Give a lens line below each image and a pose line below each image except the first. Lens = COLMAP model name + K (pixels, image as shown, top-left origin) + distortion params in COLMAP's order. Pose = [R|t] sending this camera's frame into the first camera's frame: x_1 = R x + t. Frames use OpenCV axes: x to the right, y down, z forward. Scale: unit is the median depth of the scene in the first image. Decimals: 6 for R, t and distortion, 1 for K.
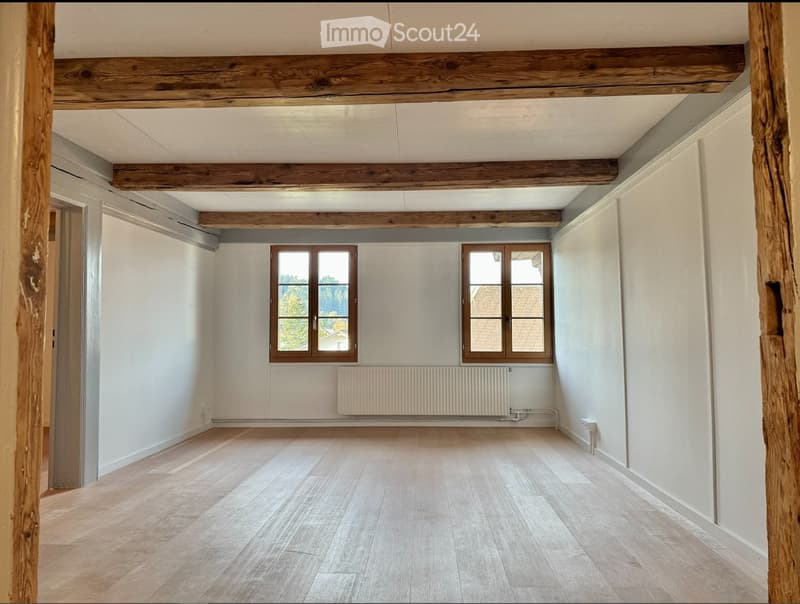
lens RADIAL K [[569.3, 0, 400.0], [0, 569.3, 302.0], [0, 0, 1]] dist [0.021844, -0.003716]
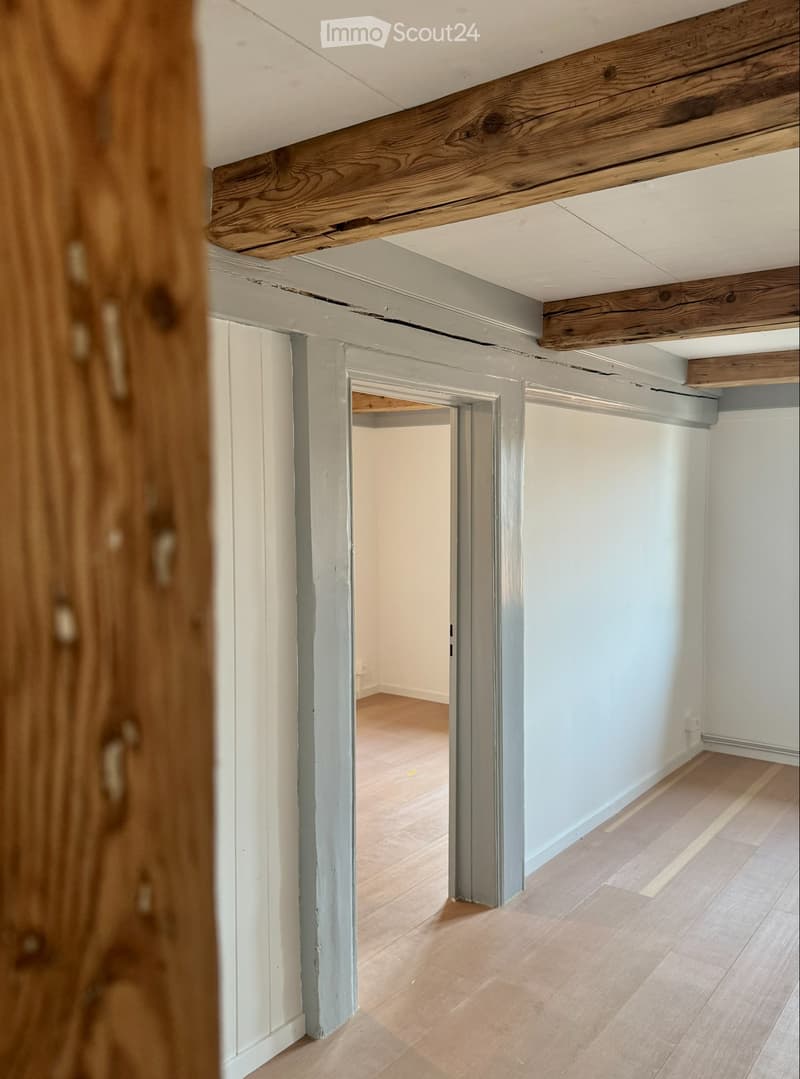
lens RADIAL K [[866.8, 0, 441.1], [0, 866.8, 571.9], [0, 0, 1]] dist [0.001857, -0.004207]
pose [[0.841718, 0.050264, -0.537572, -0.162946], [0.024187, 0.991147, 0.130544, -0.115306], [0.539375, -0.122884, 0.833051, 0.302274]]
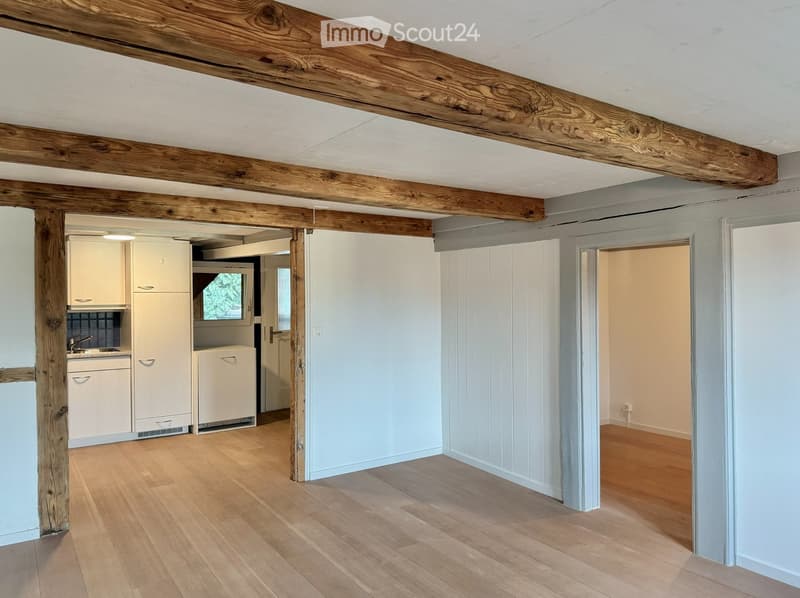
lens RADIAL K [[576.3, 0, 400.0], [0, 576.3, 299.0], [0, 0, 1]] dist [0.000369, -0.003318]
pose [[-0.801157, 0.007486, -0.598408, 0.351426], [0.039303, 0.998421, -0.040129, -0.049925], [0.597162, -0.055669, -0.800186, 1.489619]]
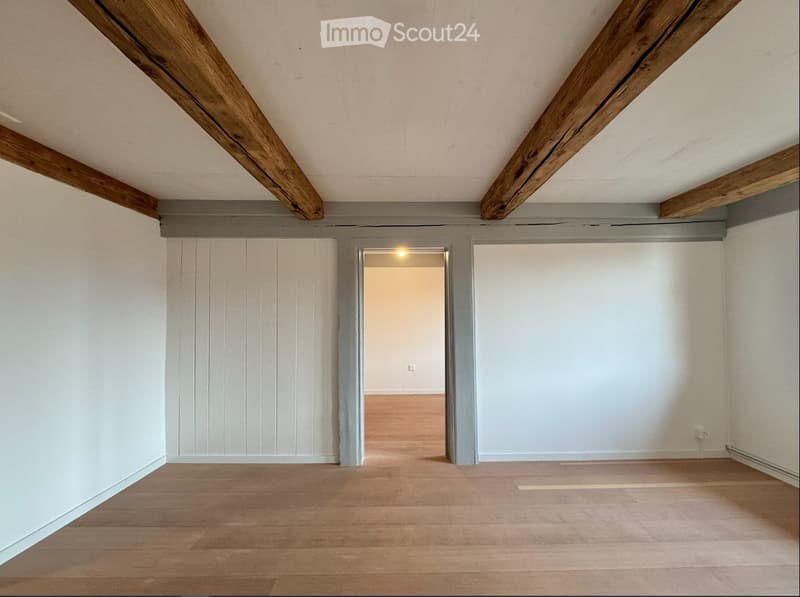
lens RADIAL K [[343.9, 0, 411.8], [0, 343.9, 311.4], [0, 0, 1]] dist [0.001922, 0.000172]
pose [[0.074832, -0.009224, -0.997154, 0.220796], [0.059275, 0.998230, -0.004786, -0.019558], [0.995433, -0.058749, 0.075246, 0.884425]]
